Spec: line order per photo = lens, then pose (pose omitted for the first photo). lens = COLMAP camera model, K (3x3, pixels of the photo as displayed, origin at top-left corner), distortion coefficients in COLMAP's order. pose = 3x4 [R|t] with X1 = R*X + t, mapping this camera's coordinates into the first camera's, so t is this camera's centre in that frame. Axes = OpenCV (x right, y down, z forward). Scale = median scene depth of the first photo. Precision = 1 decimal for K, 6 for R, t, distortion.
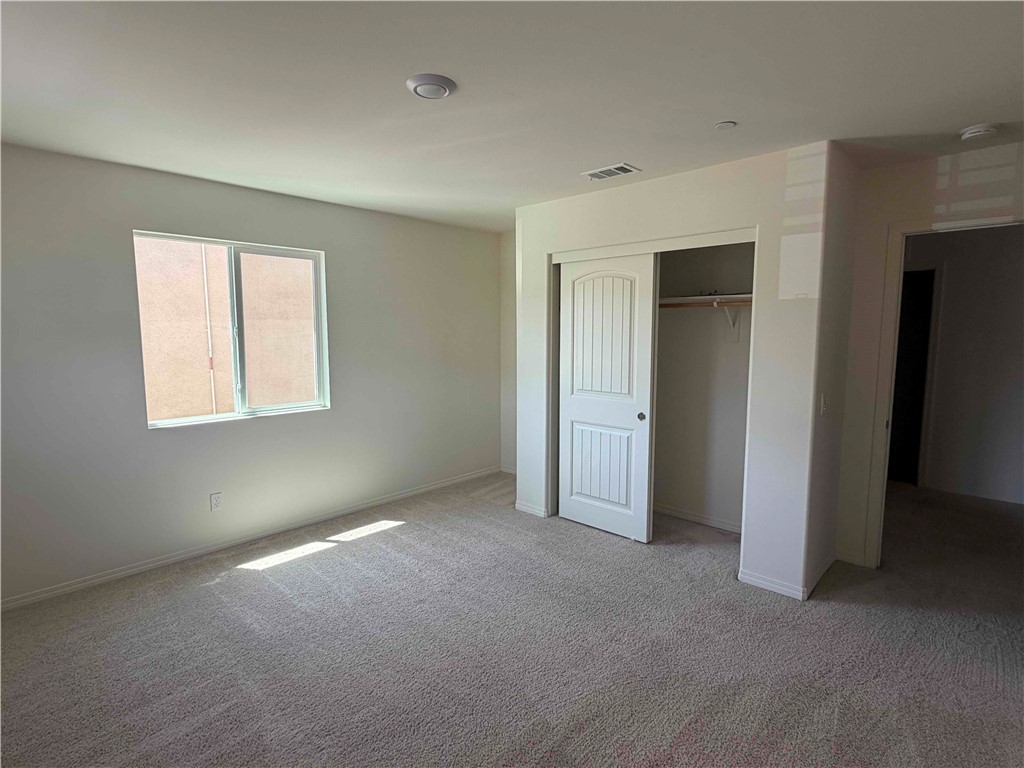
lens RADIAL K [[520.5, 0, 506.9], [0, 520.5, 382.3], [0, 0, 1]] dist [0.002988, -0.000806]
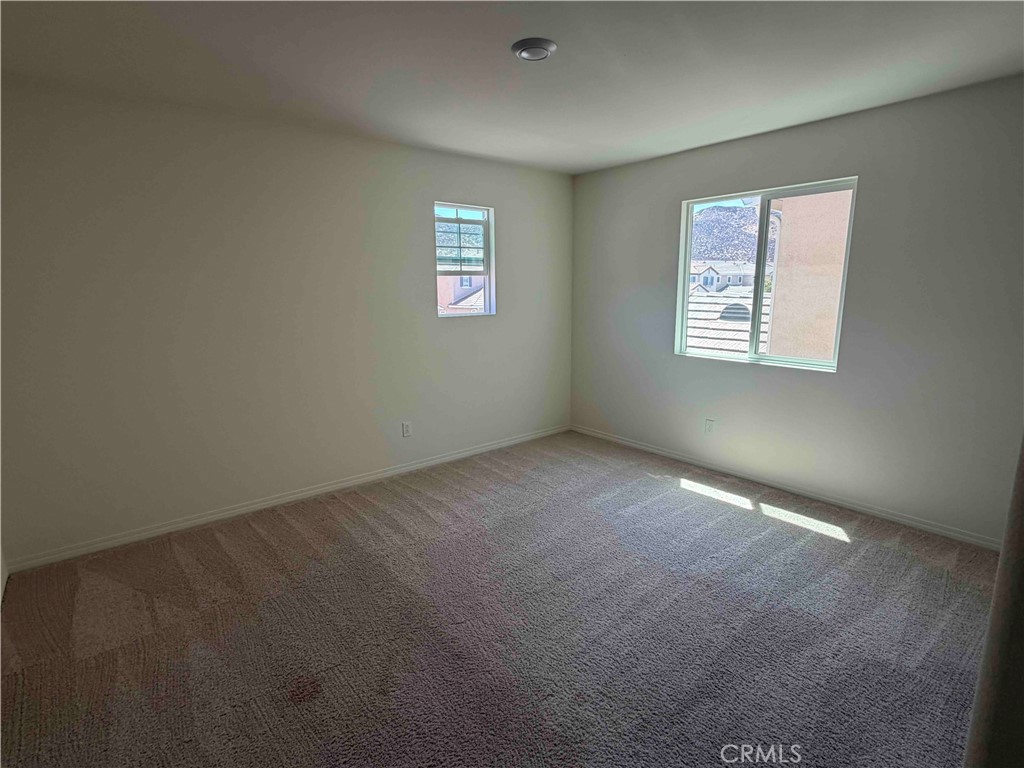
lens RADIAL K [[520.5, 0, 506.1], [0, 520.5, 386.1], [0, 0, 1]] dist [0.002988, -0.000806]
pose [[-0.109737, 0.201375, -0.973348, 0.592631], [-0.094268, 0.972739, 0.211877, -0.062847], [0.989480, 0.115007, -0.087762, 0.620835]]
